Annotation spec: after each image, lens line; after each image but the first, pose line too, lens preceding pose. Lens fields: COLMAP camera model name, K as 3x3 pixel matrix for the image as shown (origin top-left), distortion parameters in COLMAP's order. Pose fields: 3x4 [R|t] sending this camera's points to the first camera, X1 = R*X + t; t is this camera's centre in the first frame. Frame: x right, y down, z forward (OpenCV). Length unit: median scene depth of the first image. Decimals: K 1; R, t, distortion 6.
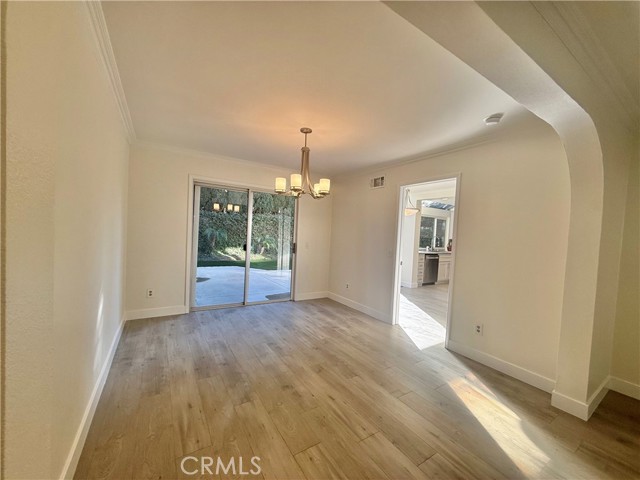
lens RADIAL K [[254.2, 0, 321.9], [0, 254.2, 241.2], [0, 0, 1]] dist [0.001843, -0.000733]
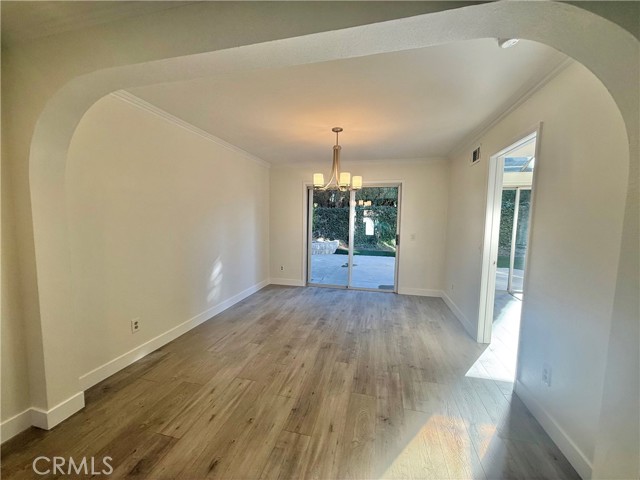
lens RADIAL K [[254.2, 0, 318.7], [0, 254.2, 241.3], [0, 0, 1]] dist [0.001843, -0.000733]
pose [[0.695475, 0.025557, -0.718095, 0.592520], [-0.003916, 0.999487, 0.031778, 0.004202], [0.718539, -0.019289, 0.695219, 0.160209]]
